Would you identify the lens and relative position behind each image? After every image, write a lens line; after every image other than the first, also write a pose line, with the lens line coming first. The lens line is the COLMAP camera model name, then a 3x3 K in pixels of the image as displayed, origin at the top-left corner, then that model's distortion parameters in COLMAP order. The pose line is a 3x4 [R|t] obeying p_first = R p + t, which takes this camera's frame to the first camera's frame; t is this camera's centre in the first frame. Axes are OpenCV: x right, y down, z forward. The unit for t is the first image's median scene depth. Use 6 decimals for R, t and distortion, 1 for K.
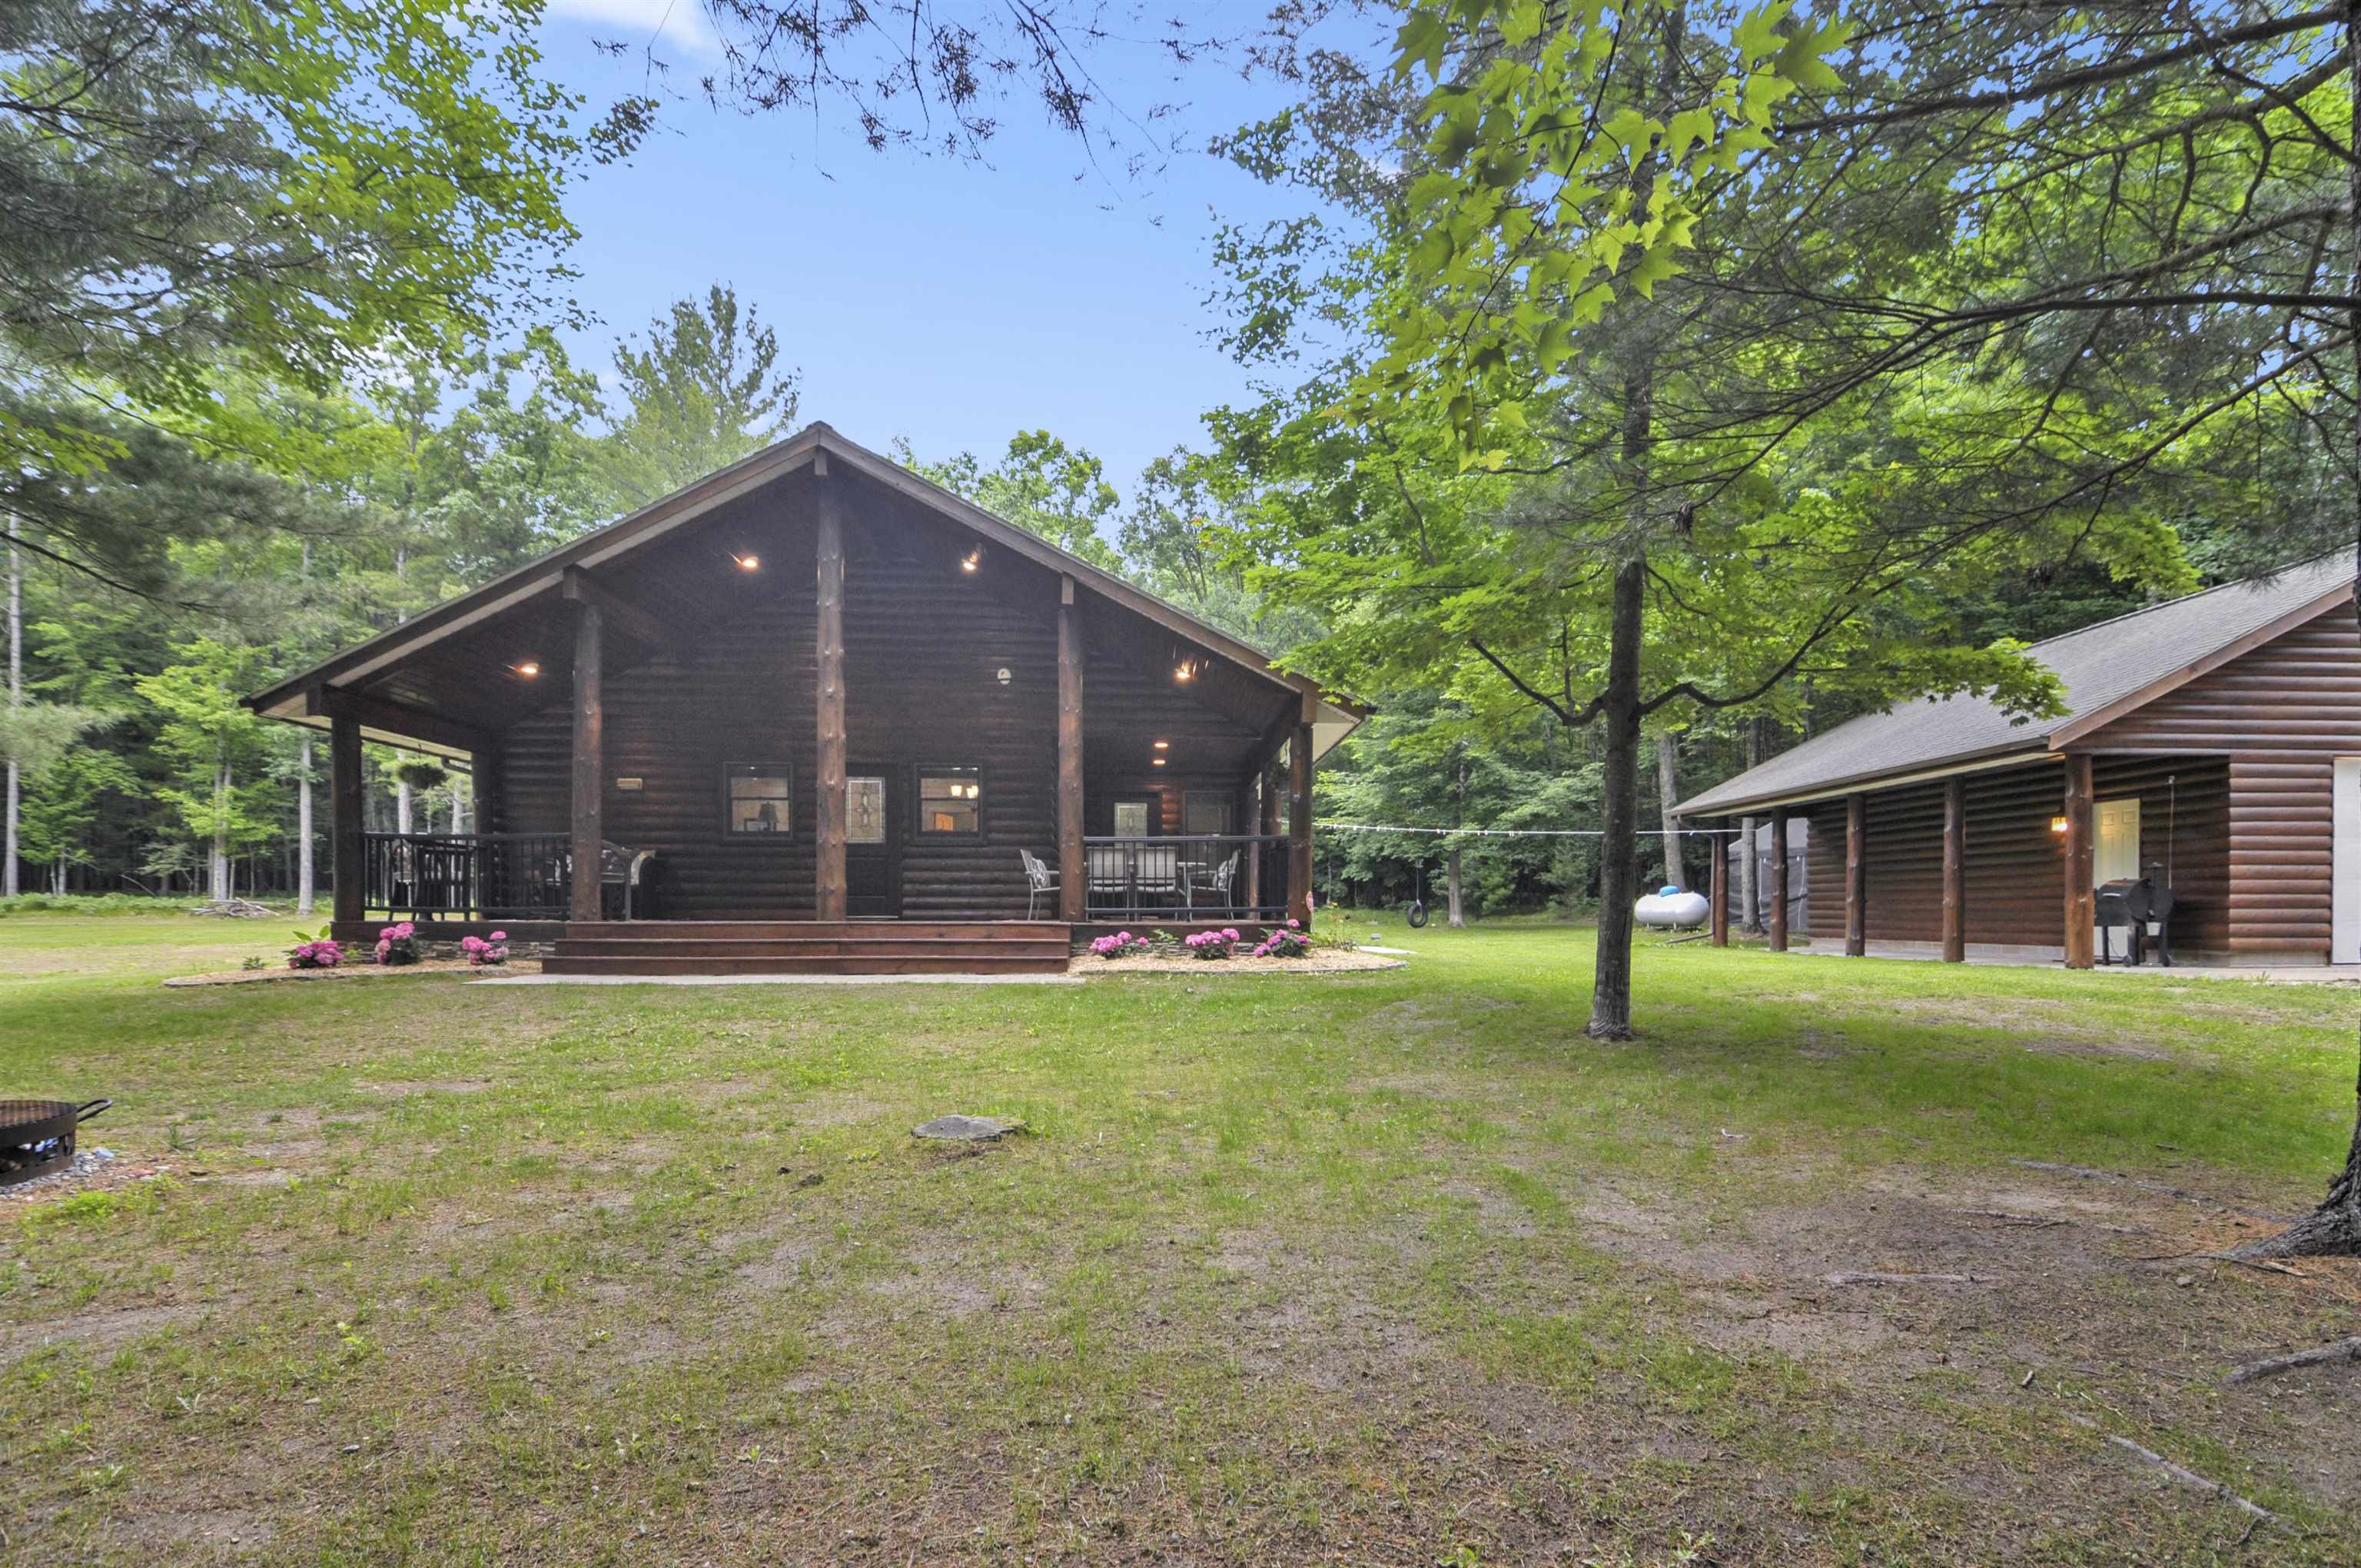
lens RADIAL K [[1171.0, 0, 1179.9], [0, 1171.0, 907.1], [0, 0, 1]] dist [-0.013756, -0.001635]
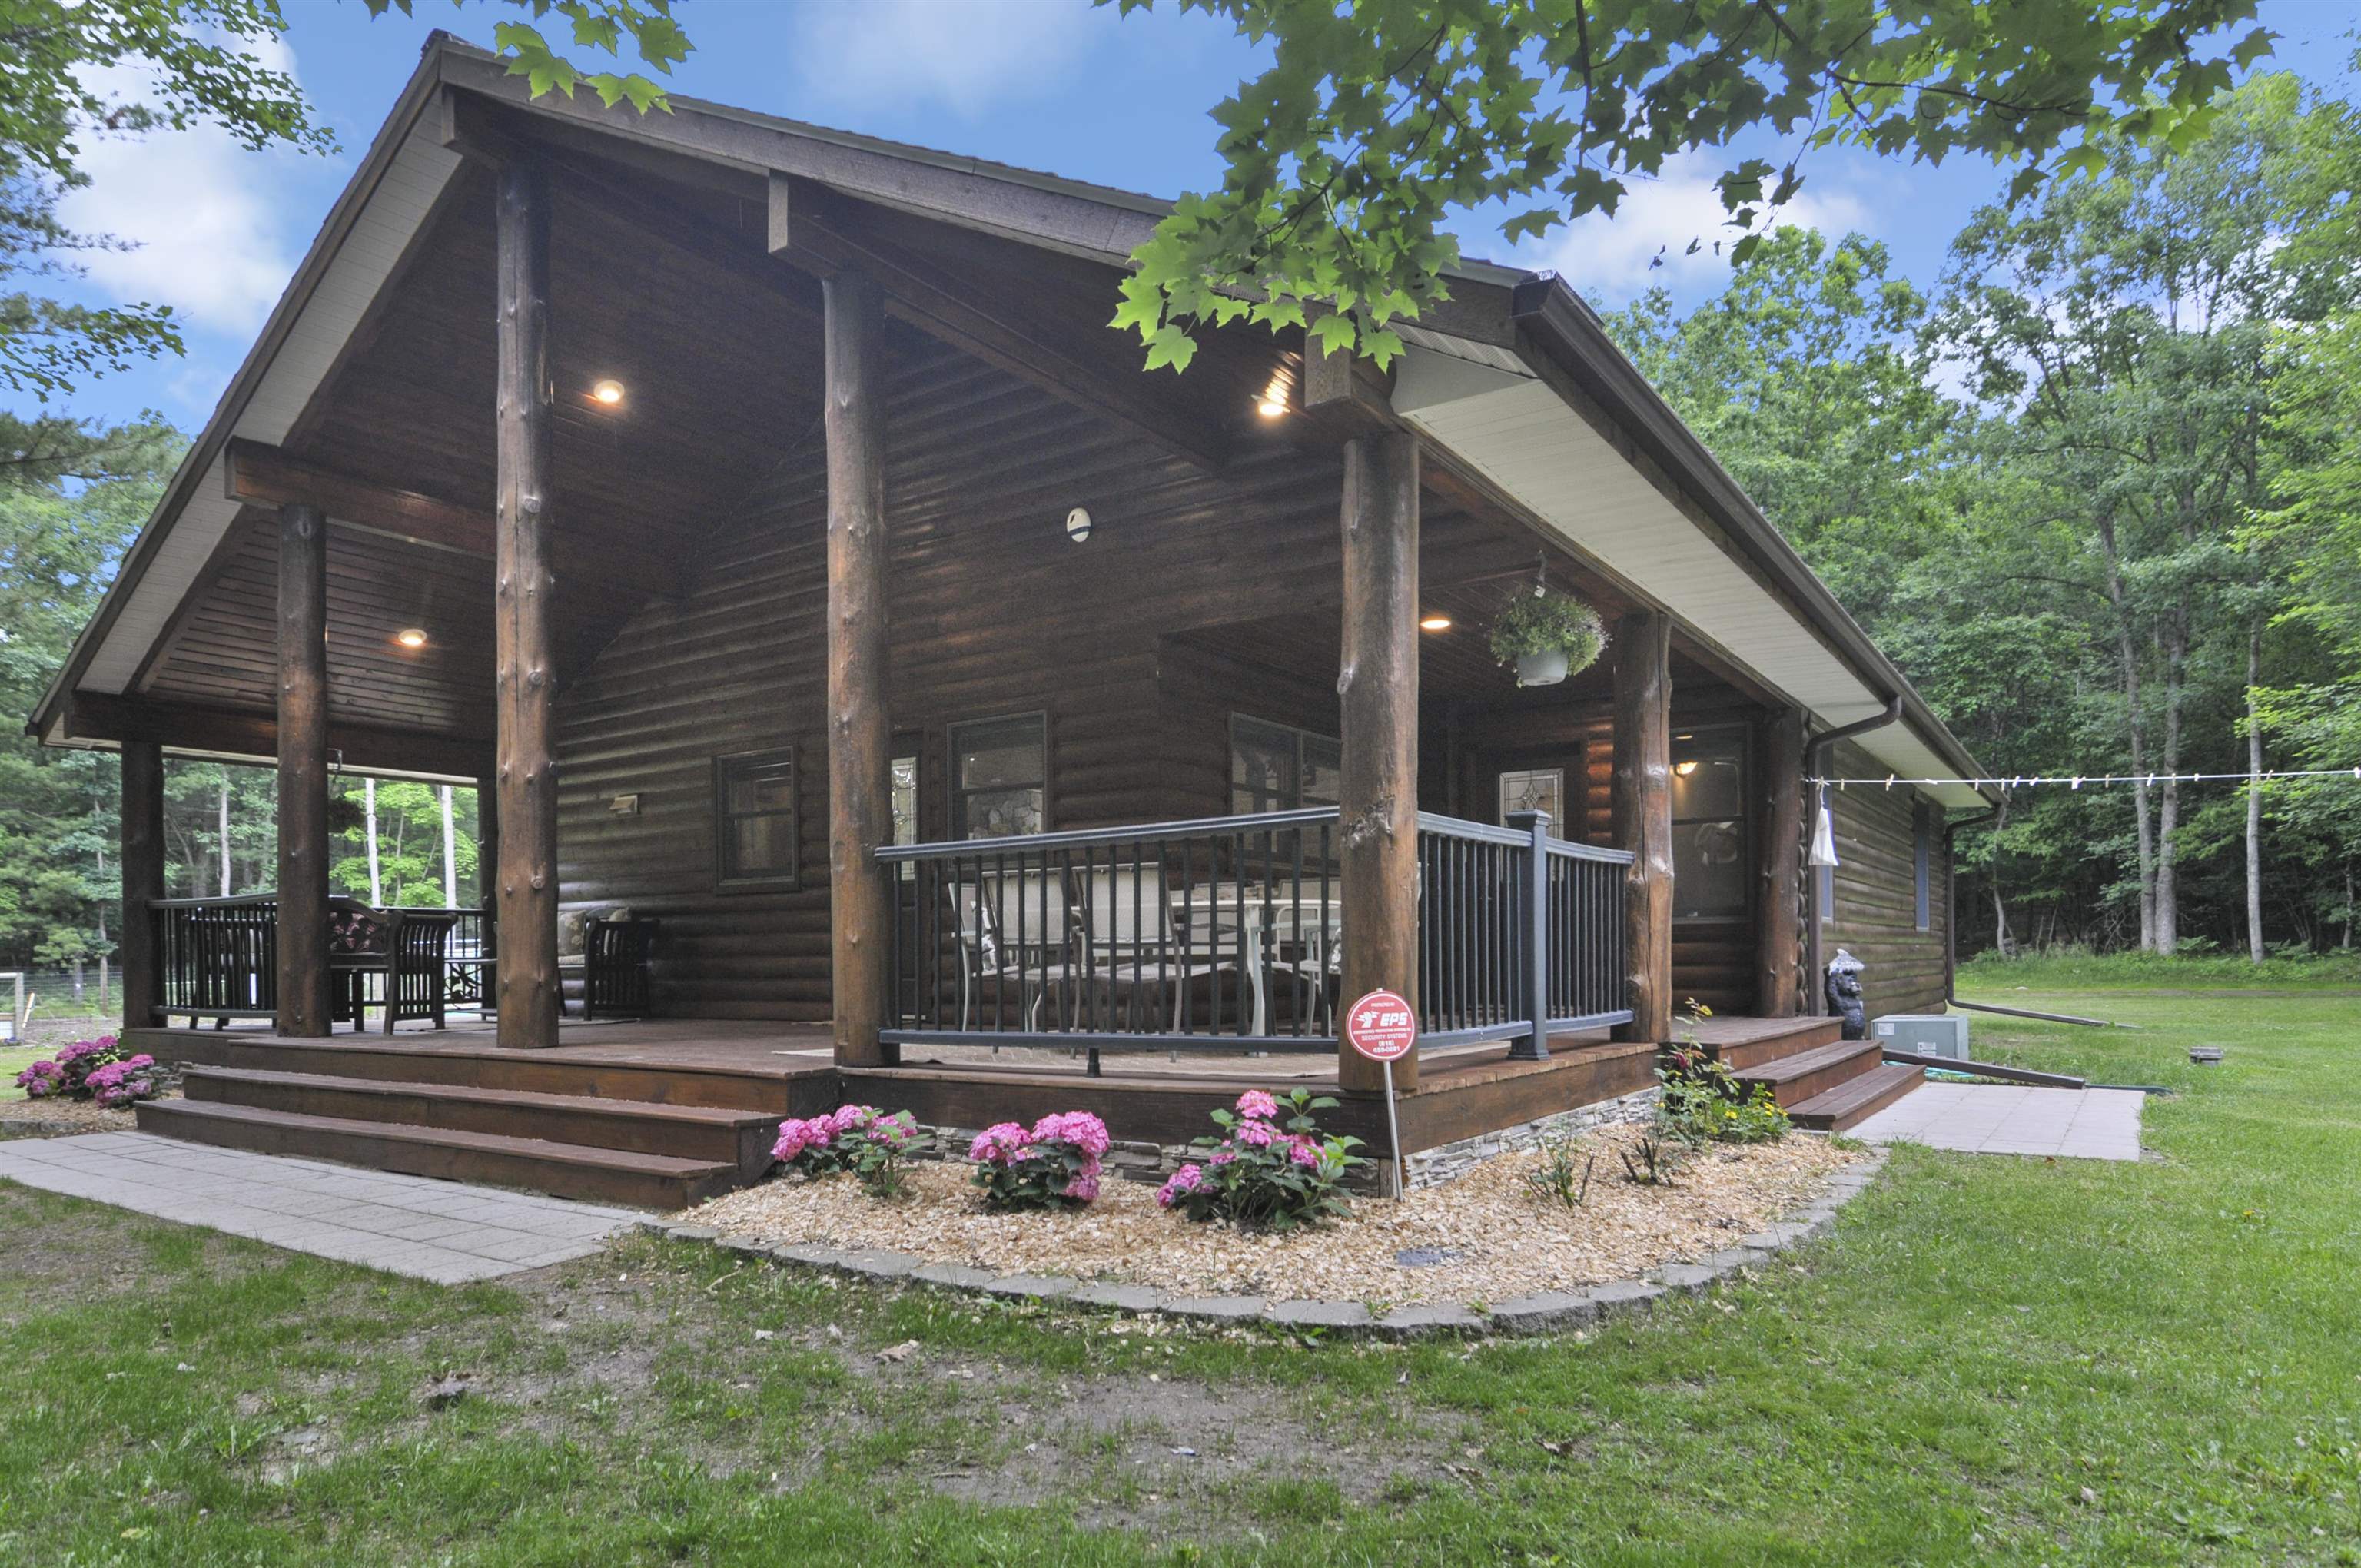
lens RADIAL K [[1403.0, 0, 1179.8], [0, 1403.0, 967.1], [0, 0, 1]] dist [-0.008365, 0.000209]
pose [[0.803982, -0.004162, -0.594639, 0.262131], [0.008978, 0.999946, 0.005139, -0.020399], [0.594586, -0.009470, 0.803977, 0.656187]]
